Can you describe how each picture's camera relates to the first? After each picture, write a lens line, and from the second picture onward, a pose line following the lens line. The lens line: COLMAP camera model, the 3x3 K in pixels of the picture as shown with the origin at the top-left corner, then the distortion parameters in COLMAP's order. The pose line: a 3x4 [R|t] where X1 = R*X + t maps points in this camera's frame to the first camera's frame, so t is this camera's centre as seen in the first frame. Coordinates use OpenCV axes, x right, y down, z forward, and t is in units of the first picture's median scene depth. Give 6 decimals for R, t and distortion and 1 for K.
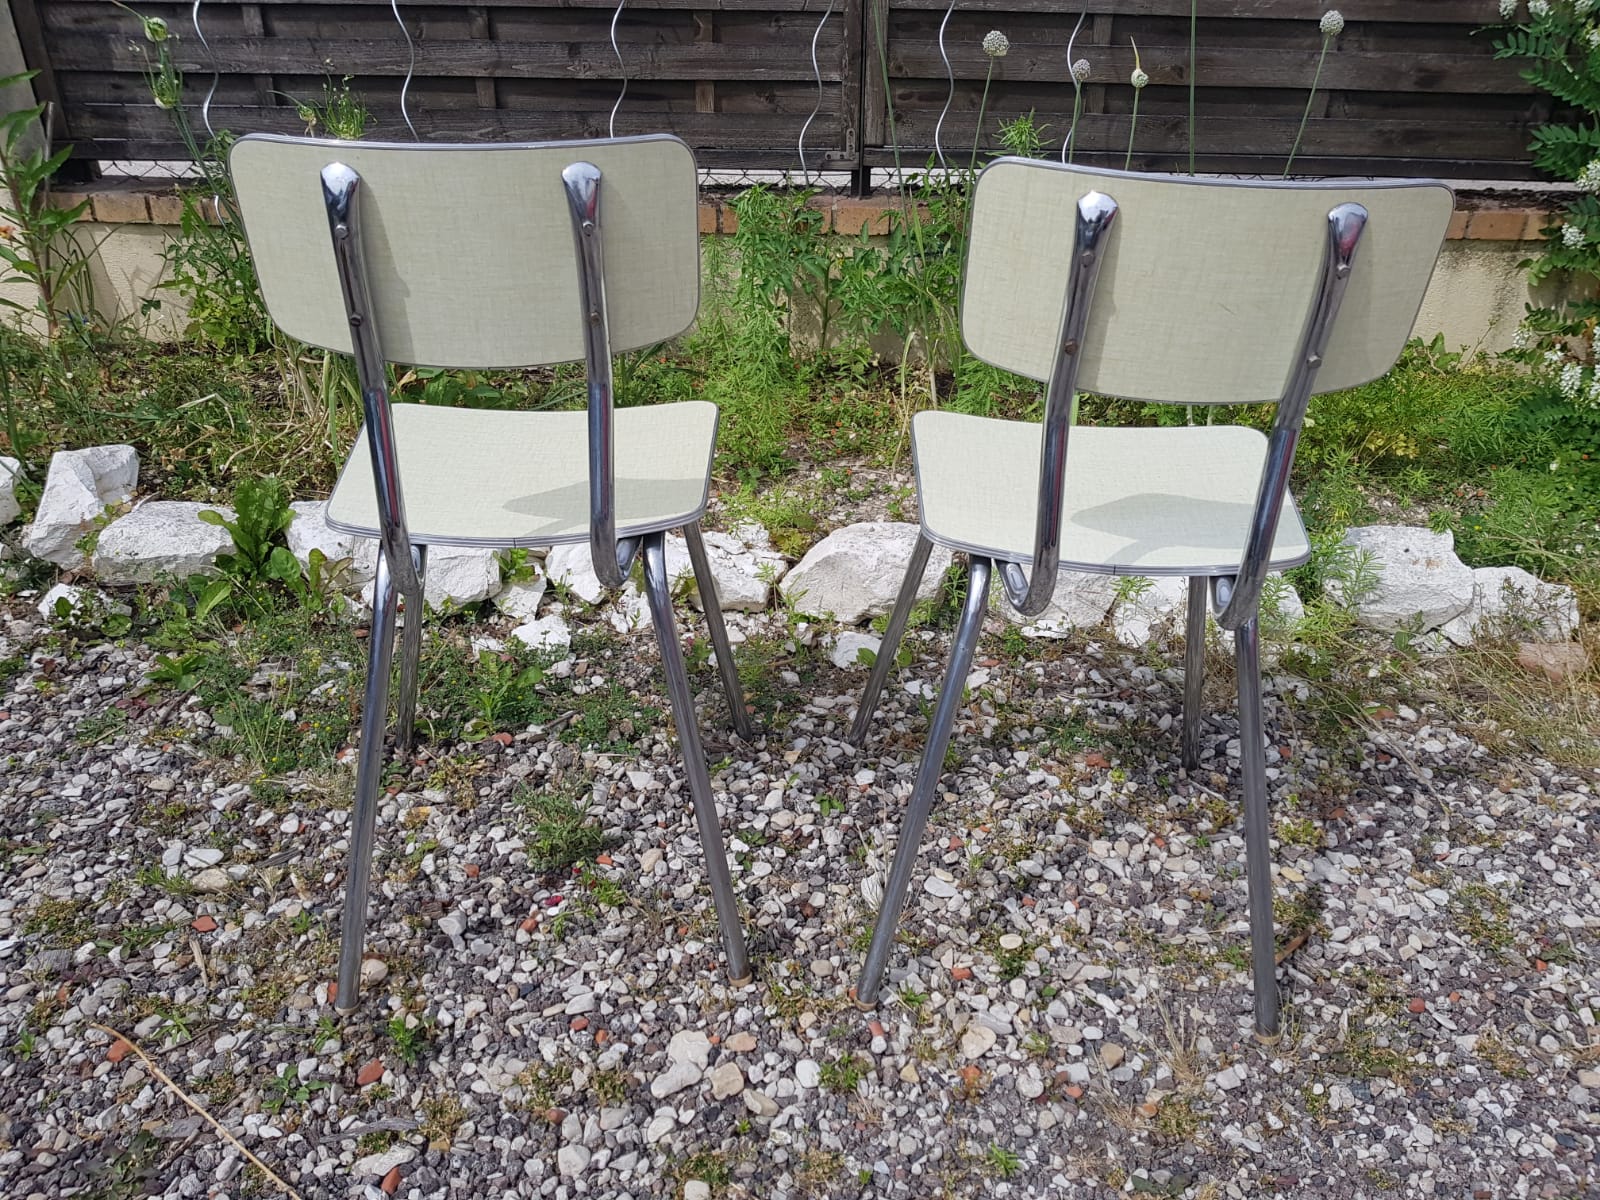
lens RADIAL K [[1247.0, 0, 813.3], [0, 1247.0, 590.8], [0, 0, 1]] dist [0.049292, -0.082805]
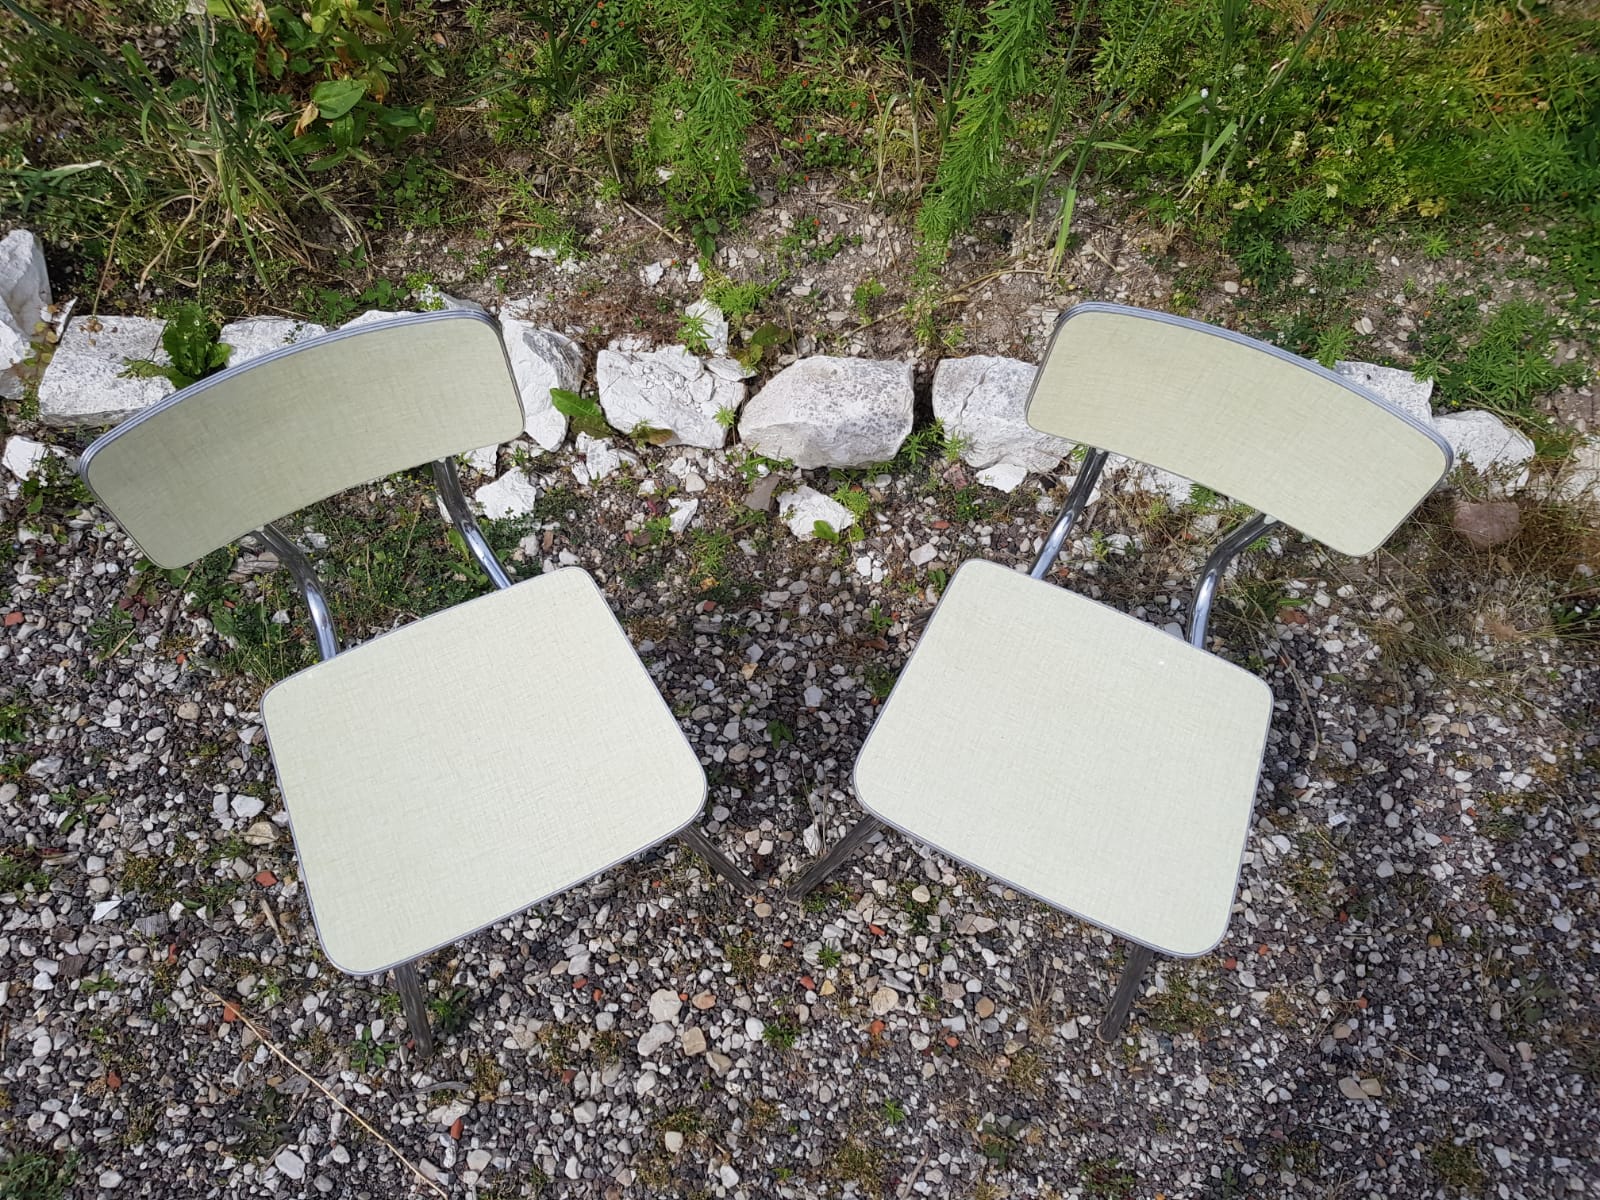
lens RADIAL K [[1247.0, 0, 799.2], [0, 1247.0, 590.8], [0, 0, 1]] dist [0.049292, -0.082805]
pose [[0.999865, 0.015565, 0.005284, 0.024254], [-0.015696, 0.808566, 0.588197, -0.653738], [0.004883, -0.588200, 0.808701, 0.164863]]
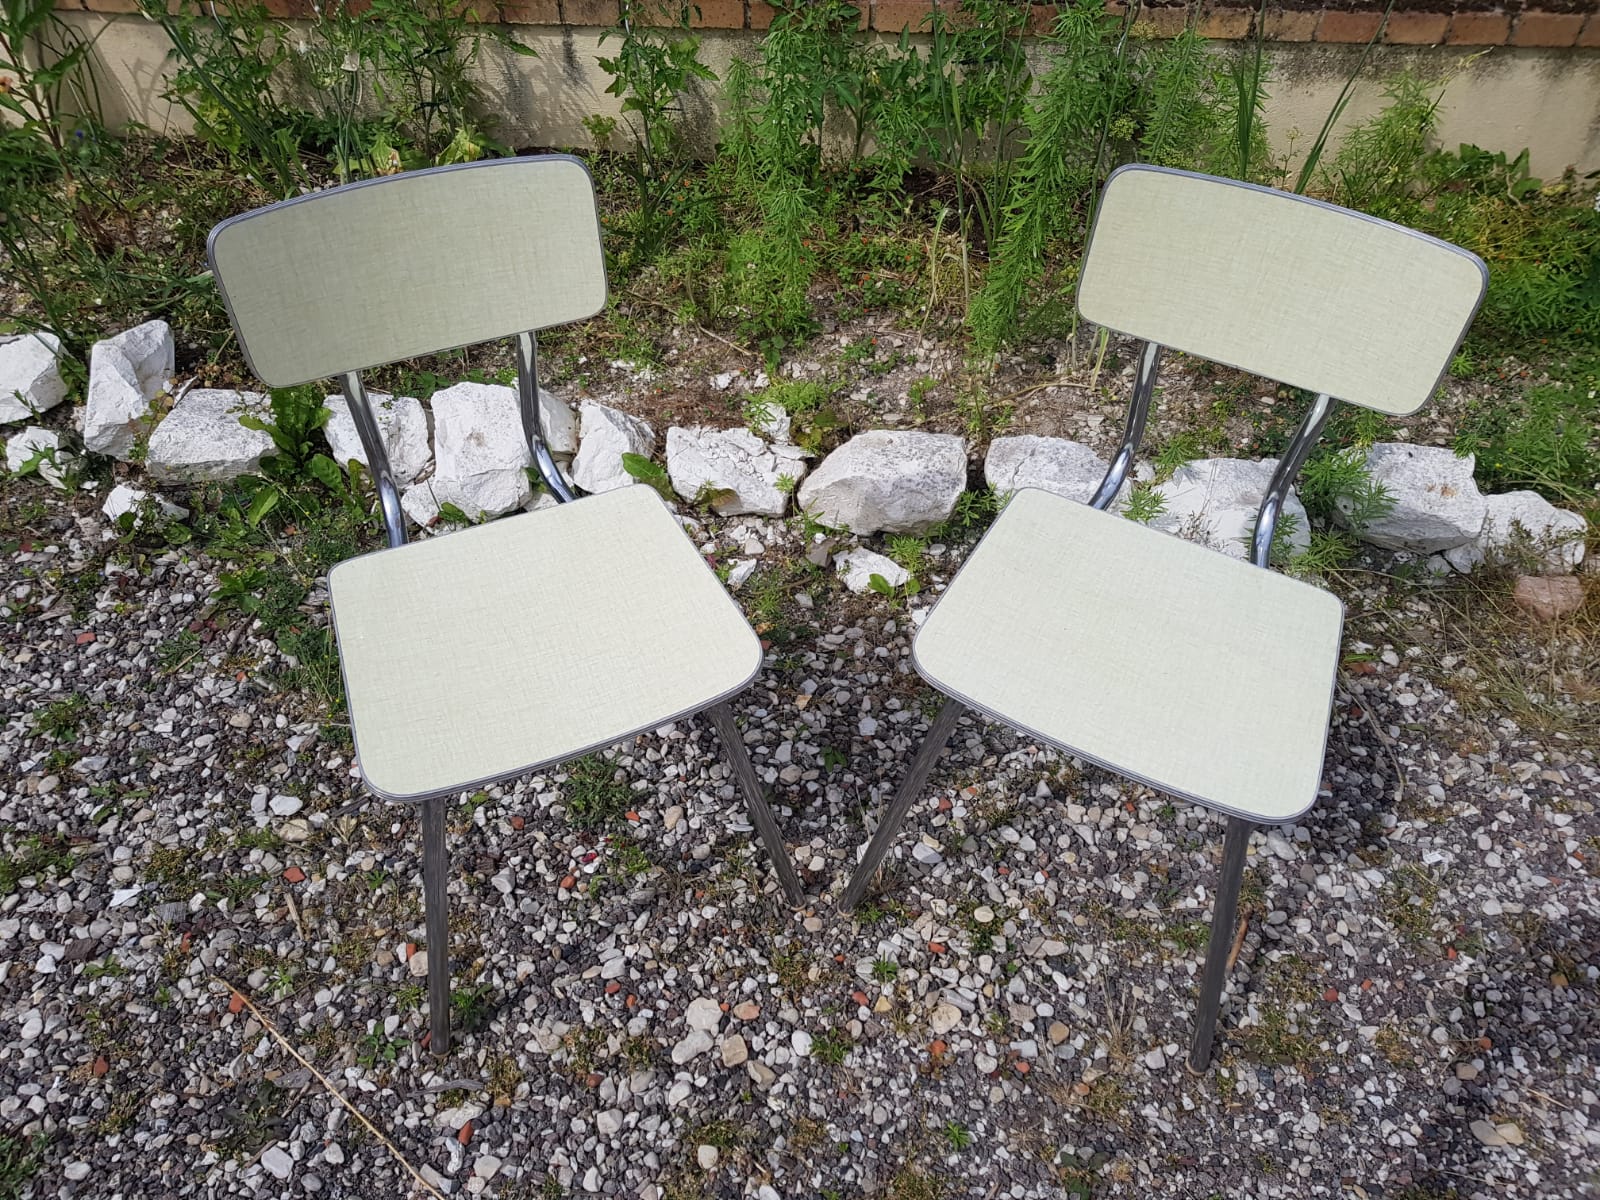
lens RADIAL K [[1247.0, 0, 795.3], [0, 1247.0, 591.8], [0, 0, 1]] dist [0.049292, -0.082805]
pose [[0.998605, 0.029945, -0.043497, 0.024455], [-0.014888, 0.949912, 0.312161, -0.338541], [0.050666, -0.311078, 0.949033, -0.006702]]
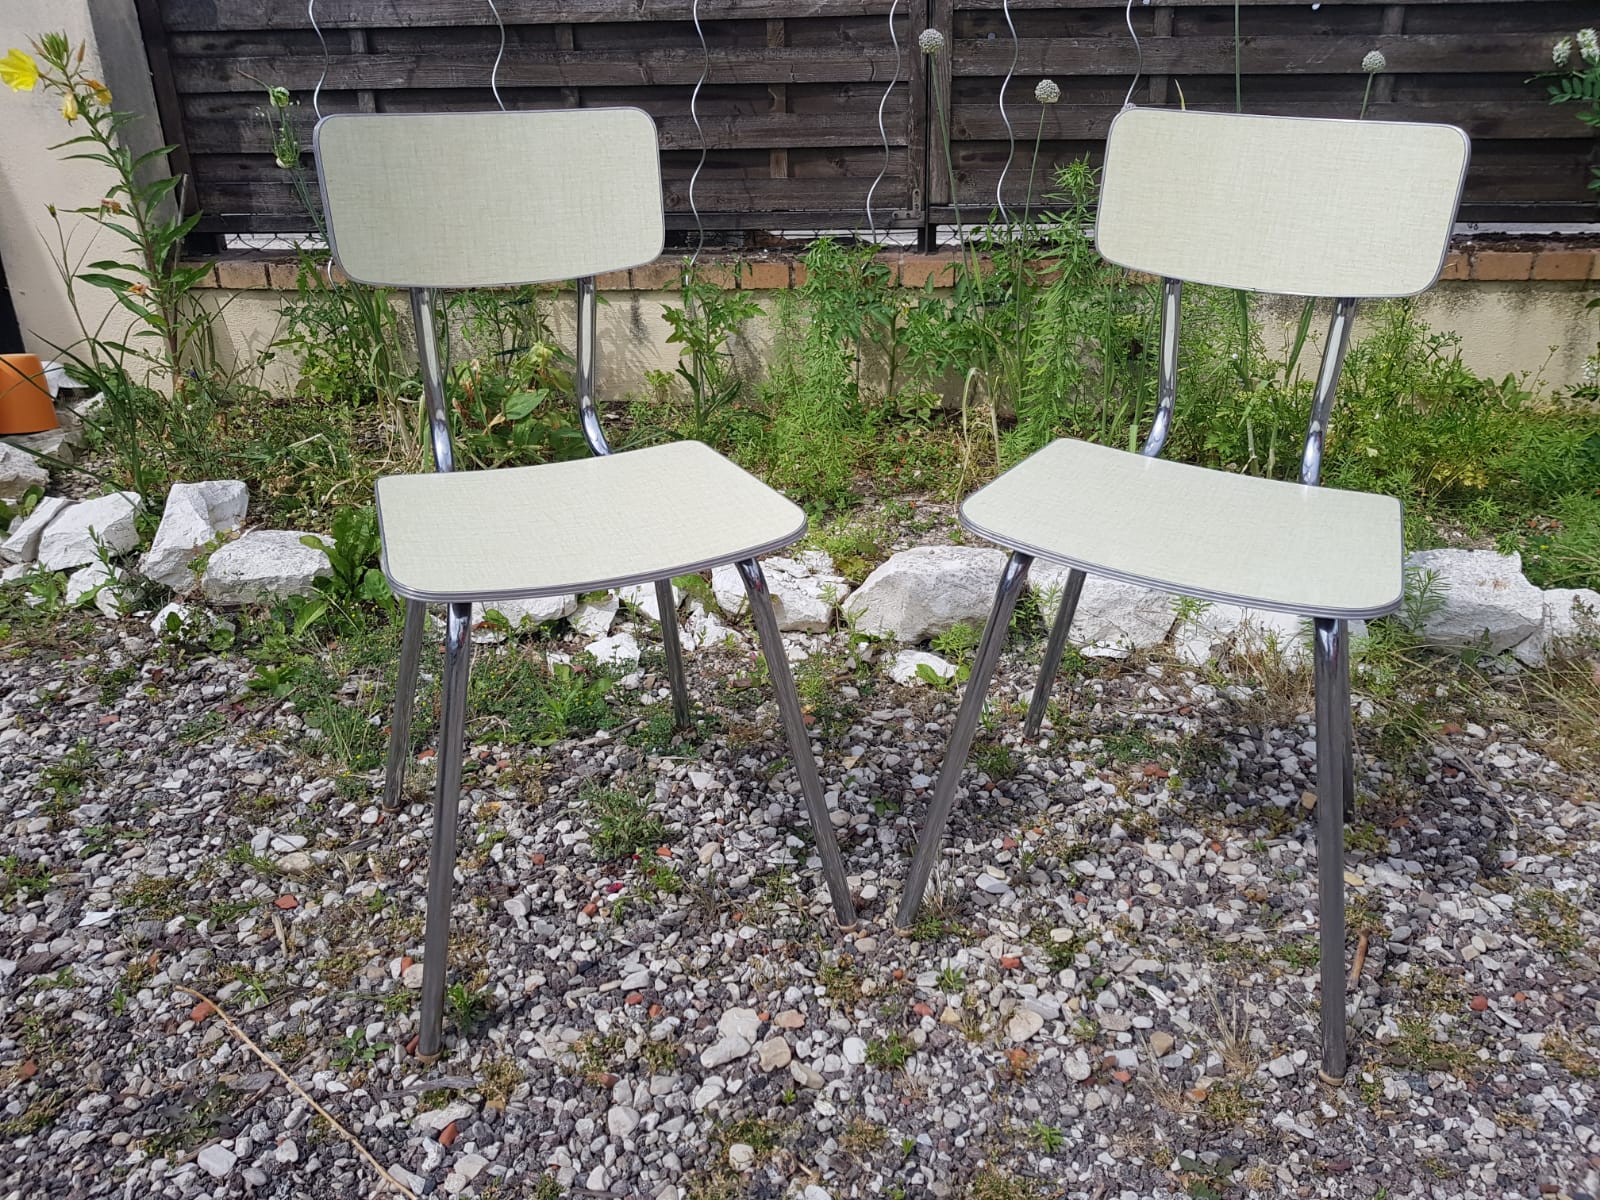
lens RADIAL K [[1247.0, 0, 806.6], [0, 1247.0, 559.2], [0, 0, 1]] dist [0.049292, -0.082805]
pose [[0.997208, -0.002531, -0.074631, 0.028096], [-0.004382, 0.995719, -0.092329, 0.070086], [0.074545, 0.092398, 0.992928, -0.038160]]
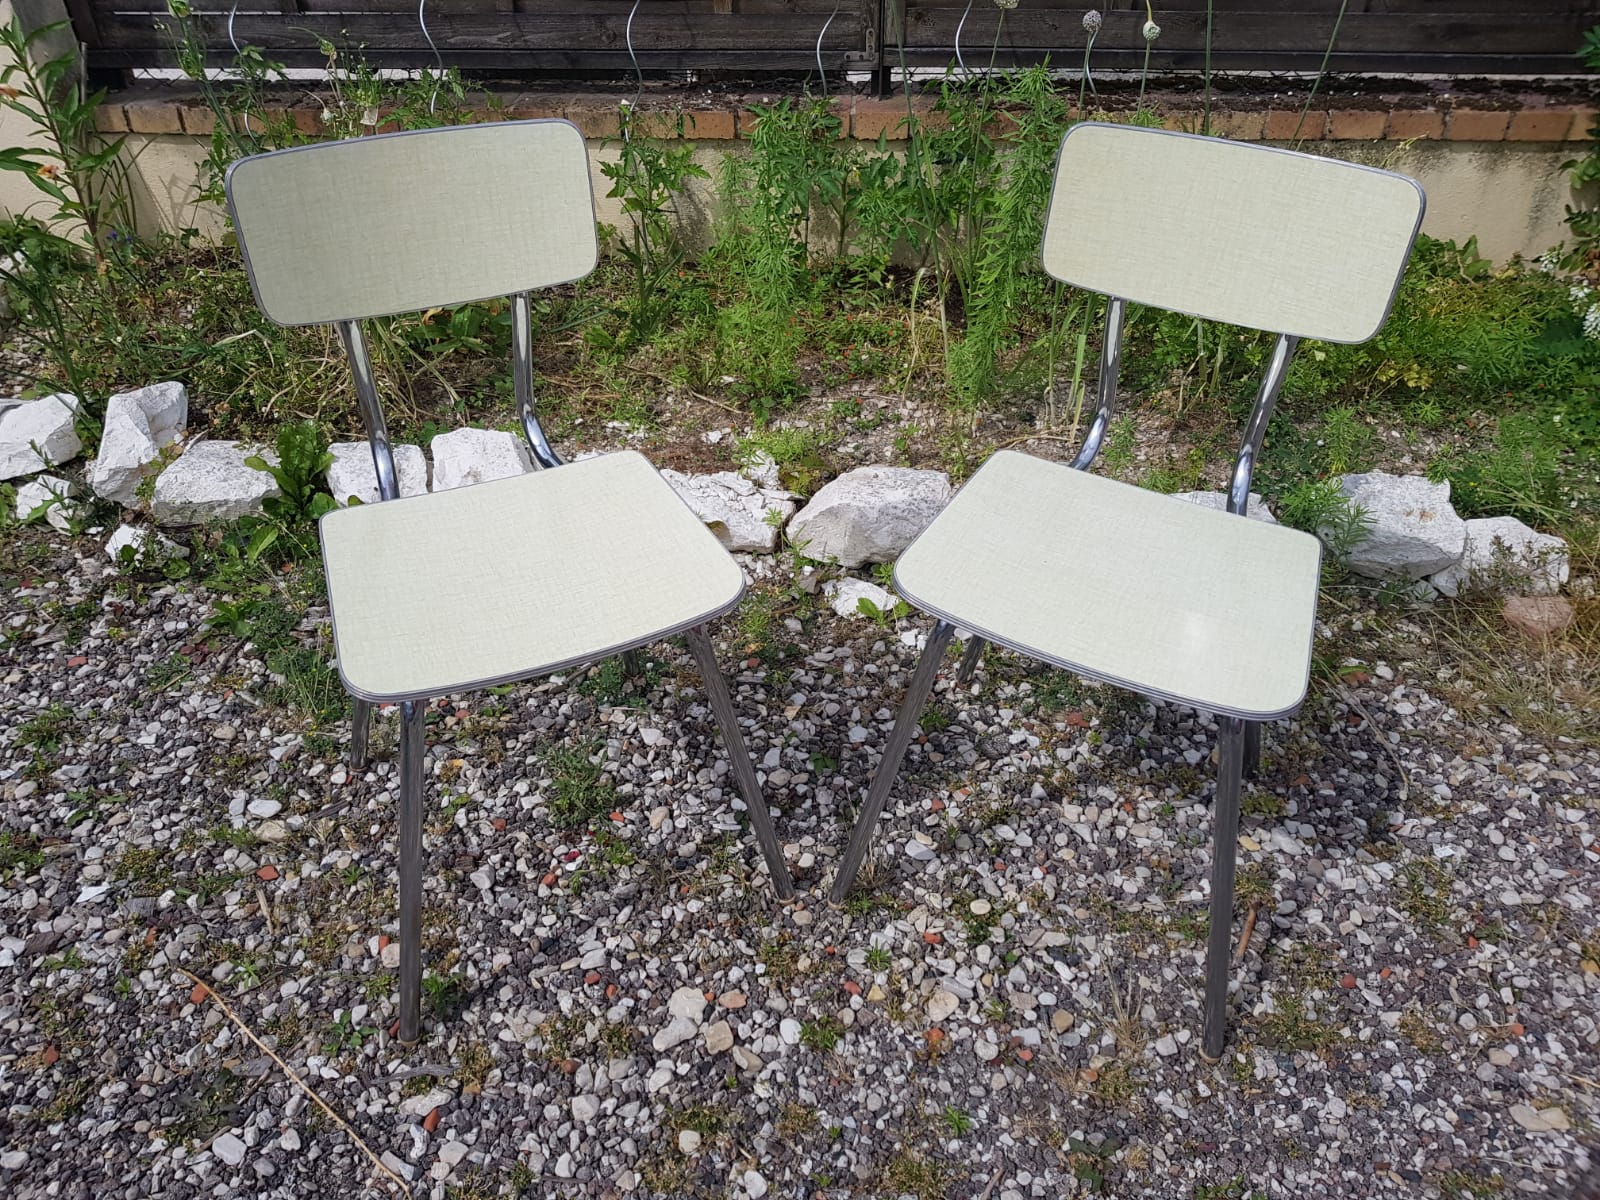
lens RADIAL K [[1247.0, 0, 782.8], [0, 1247.0, 561.7], [0, 0, 1]] dist [0.049292, -0.082805]
pose [[0.998302, 0.012326, -0.056932, 0.040617], [-0.004612, 0.991014, 0.133676, -0.159571], [0.058068, -0.133186, 0.989389, -0.058822]]
